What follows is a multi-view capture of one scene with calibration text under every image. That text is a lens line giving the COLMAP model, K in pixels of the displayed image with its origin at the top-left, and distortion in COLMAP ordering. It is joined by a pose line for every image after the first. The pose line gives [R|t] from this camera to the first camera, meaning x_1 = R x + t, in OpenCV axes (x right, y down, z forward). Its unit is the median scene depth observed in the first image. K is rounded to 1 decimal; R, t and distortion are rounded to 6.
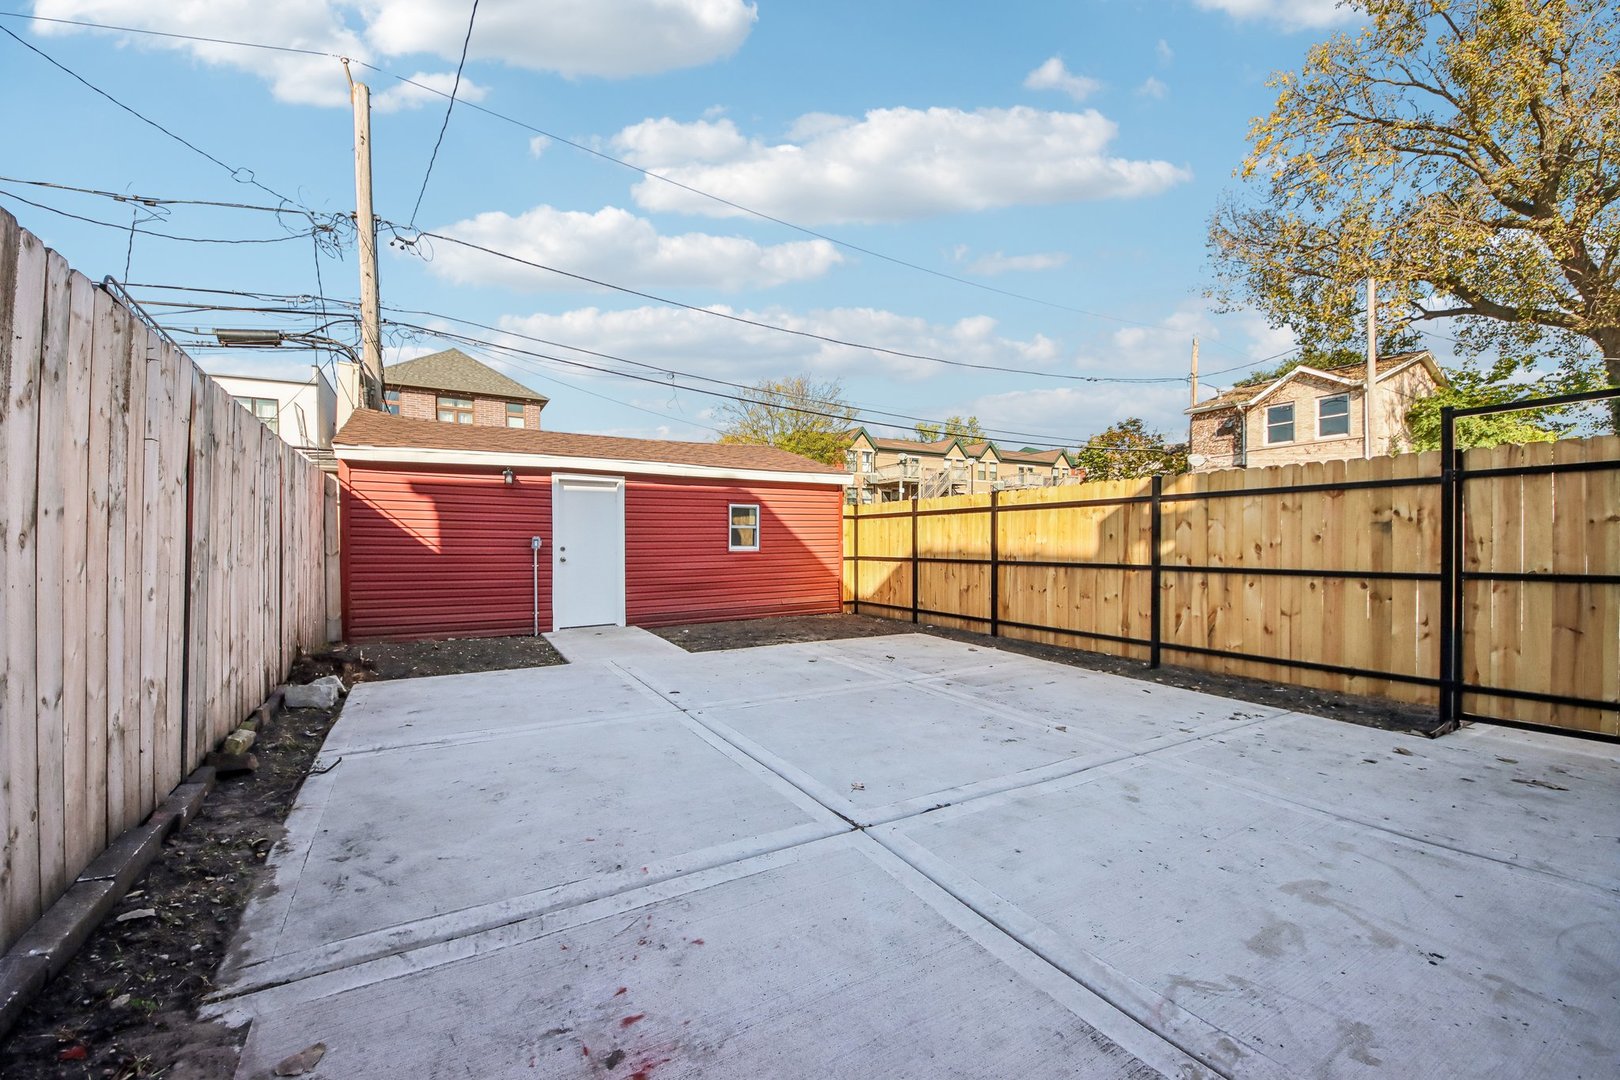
lens RADIAL K [[600.7, 0, 790.0], [0, 600.7, 544.7], [0, 0, 1]] dist [0.039068, -0.025409]
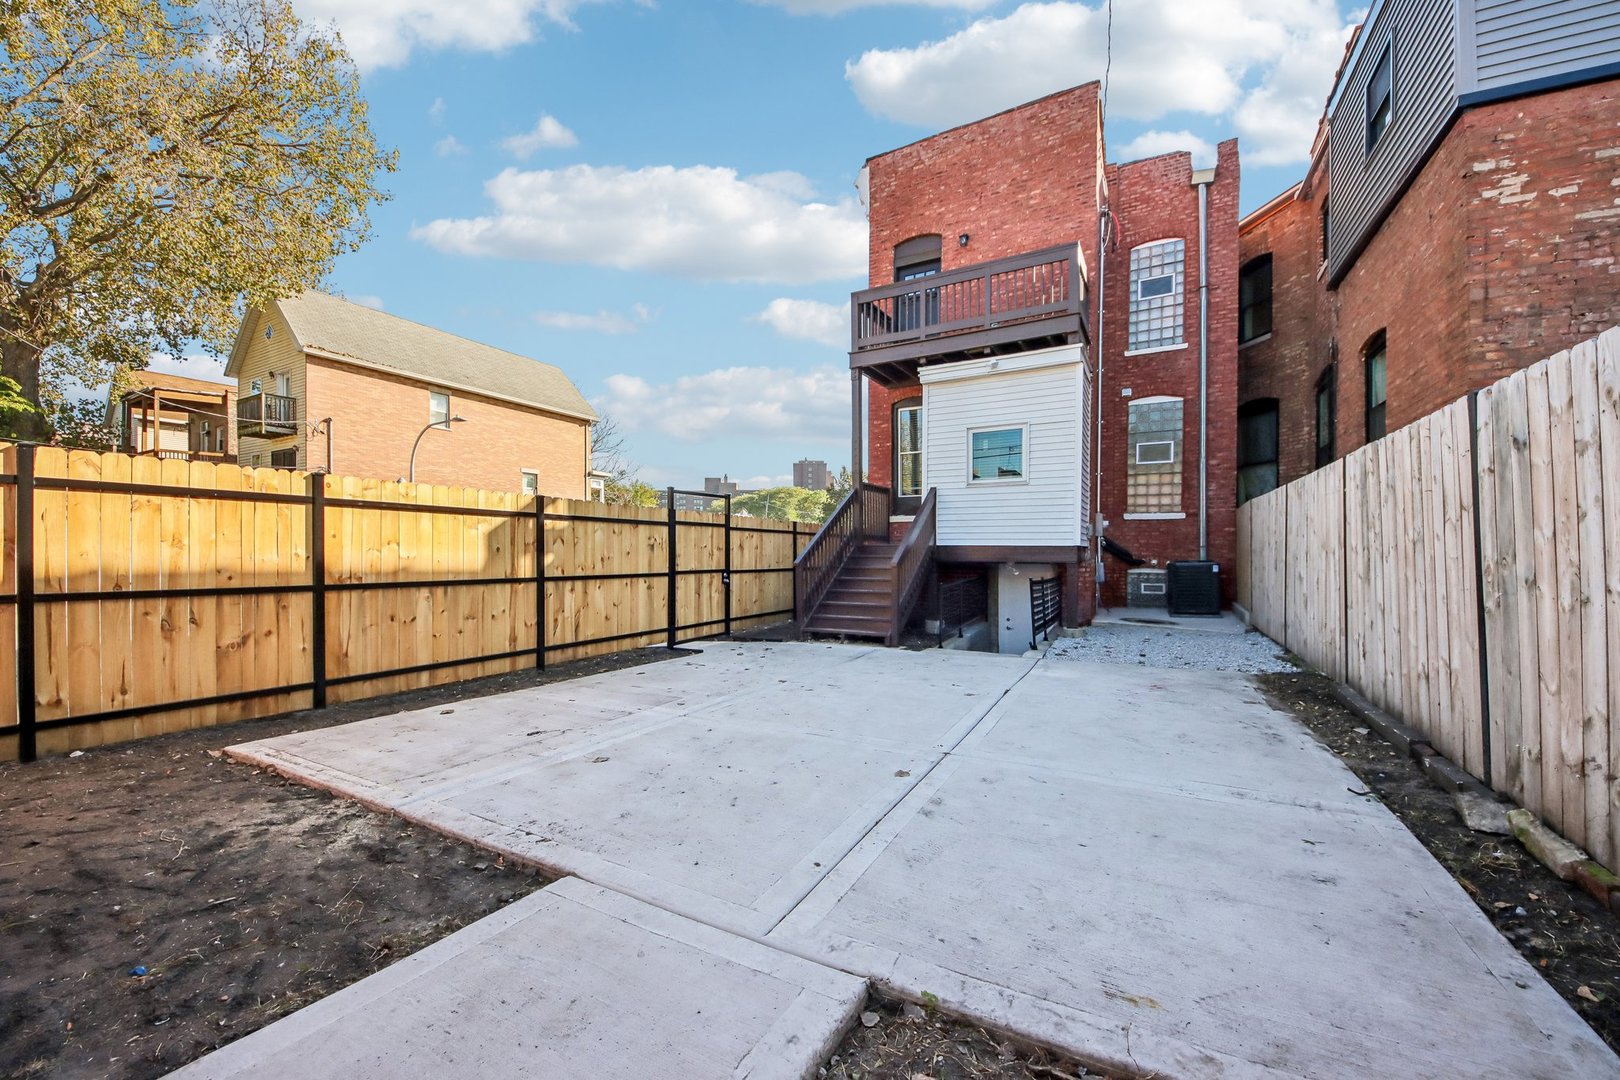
lens RADIAL K [[599.8, 0, 814.3], [0, 599.8, 542.9], [0, 0, 1]] dist [0.024461, -0.016367]
pose [[-0.506808, 0.015232, 0.861924, -0.573033], [-0.000107, 0.999843, -0.017732, -0.007740], [-0.862059, -0.009079, -0.506727, 1.111006]]
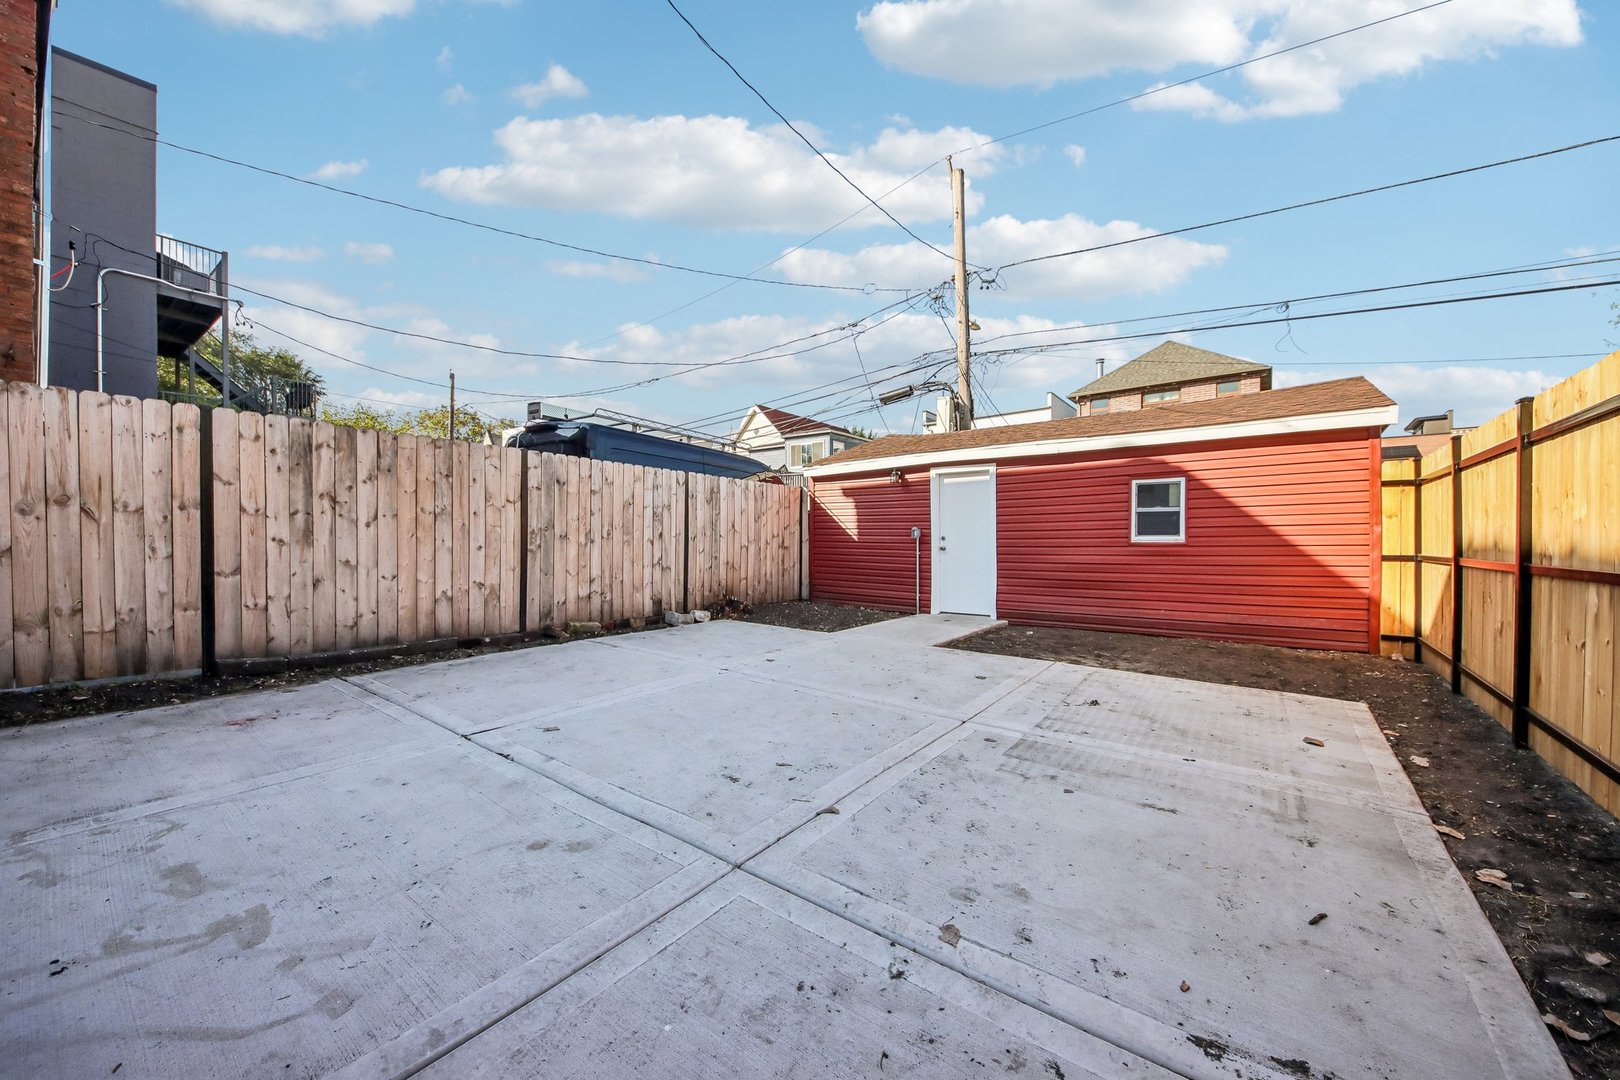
lens RADIAL K [[599.8, 0, 814.3], [0, 599.8, 542.9], [0, 0, 1]] dist [0.024461, -0.016367]
pose [[0.387923, 0.005744, -0.921674, 0.668311], [-0.005207, 0.999978, 0.004040, 0.015689], [0.921677, 0.003231, 0.387945, 0.490397]]
